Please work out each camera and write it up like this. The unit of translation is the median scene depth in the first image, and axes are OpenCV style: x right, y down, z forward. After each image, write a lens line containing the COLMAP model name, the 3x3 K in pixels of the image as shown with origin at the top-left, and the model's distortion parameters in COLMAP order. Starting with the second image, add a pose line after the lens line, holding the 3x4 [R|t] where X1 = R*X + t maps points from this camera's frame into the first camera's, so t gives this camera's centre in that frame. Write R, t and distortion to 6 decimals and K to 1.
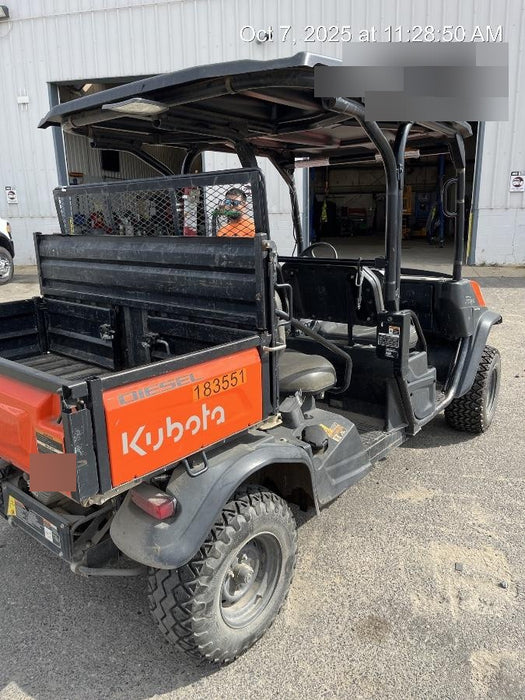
lens RADIAL K [[537.0, 0, 262.5], [0, 537.0, 350.0], [0, 0, 1]] dist [0.010118, -0.000462]
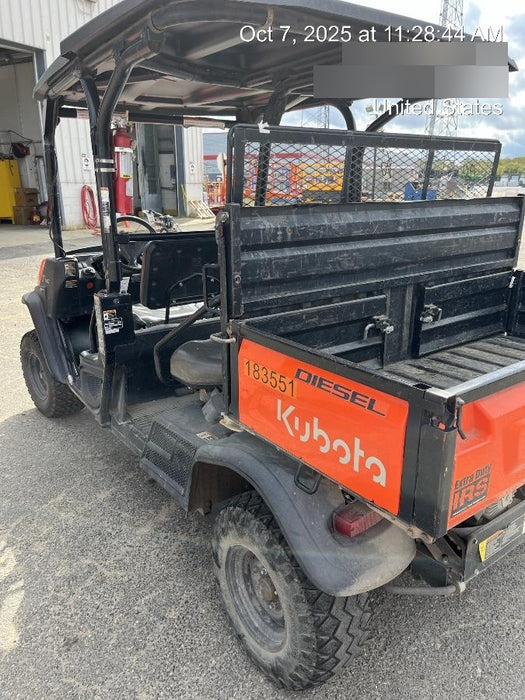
lens RADIAL K [[537.0, 0, 262.5], [0, 537.0, 350.0], [0, 0, 1]] dist [0.010118, -0.000462]
pose [[0.226791, -0.270686, 0.935572, -1.166622], [0.234600, 0.947500, 0.217268, -0.223709], [-0.945266, 0.170211, 0.278388, 1.002527]]
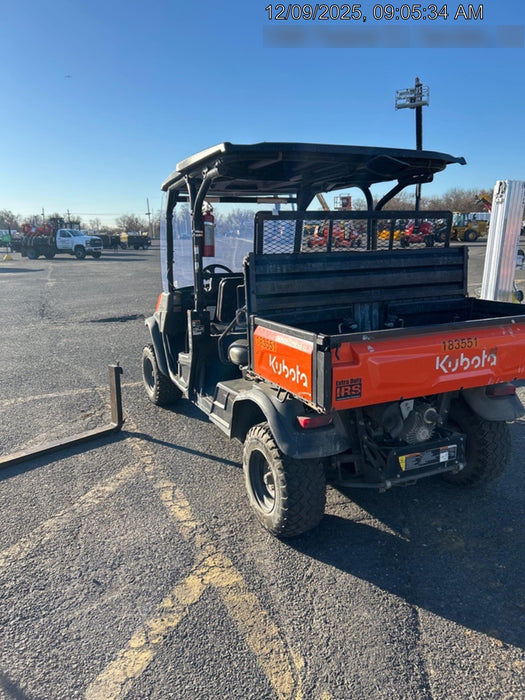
lens RADIAL K [[527.5, 0, 261.8], [0, 527.5, 345.5], [0, 0, 1]] dist [0.013657, -0.002347]
pose [[0.417459, -0.162490, 0.894050, -1.624522], [0.228745, 0.970991, 0.069665, -0.130990], [-0.879434, 0.175427, 0.442517, 0.672181]]
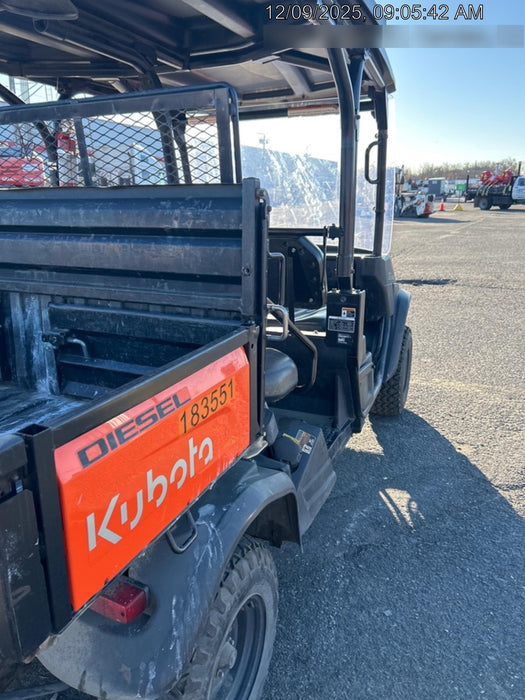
lens RADIAL K [[537.0, 0, 262.5], [0, 537.0, 350.0], [0, 0, 1]] dist [0.010118, -0.000462]
pose [[0.959479, -0.056976, 0.275959, -0.151122], [0.048479, 0.998119, 0.037521, -0.019361], [-0.277578, -0.022622, 0.960437, 0.272973]]
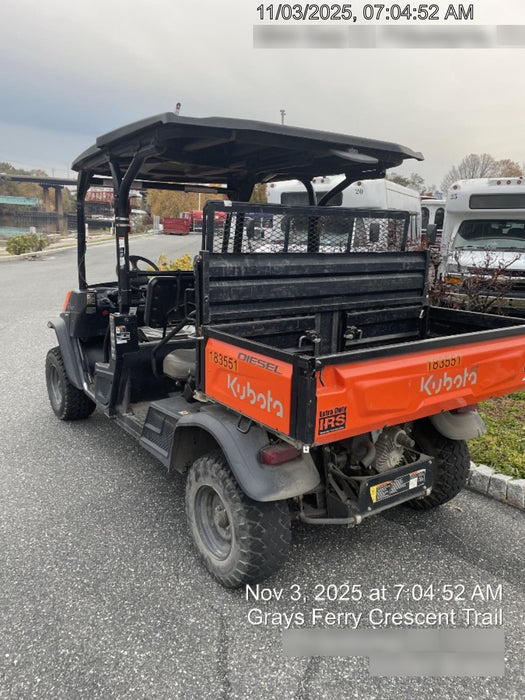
lens RADIAL K [[529.6, 0, 262.0], [0, 529.6, 346.7], [0, 0, 1]] dist [0.053354, -0.000426]
pose [[0.241826, -0.175546, 0.954308, -1.487752], [0.209848, 0.969685, 0.125198, -0.184280], [-0.947356, 0.169984, 0.271333, 0.840249]]
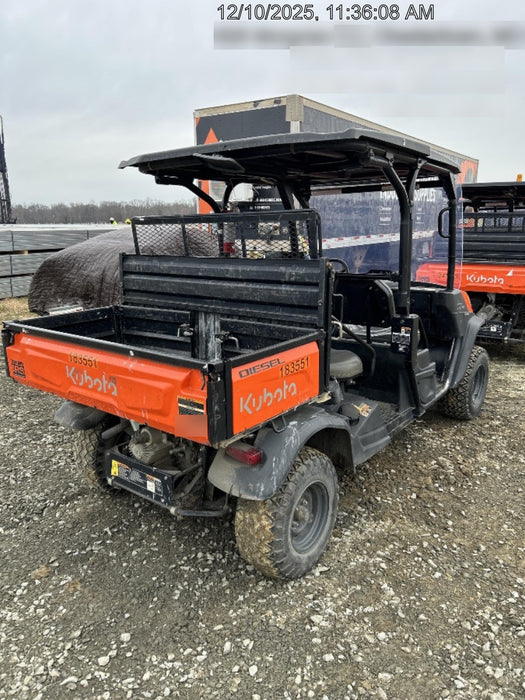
lens RADIAL K [[527.5, 0, 261.8], [0, 527.5, 345.5], [0, 0, 1]] dist [0.013657, -0.002347]
pose [[0.999453, -0.003393, 0.032911, -0.162485], [0.004173, 0.999712, -0.023646, 0.032235], [-0.032821, 0.023770, 0.999179, -0.272647]]
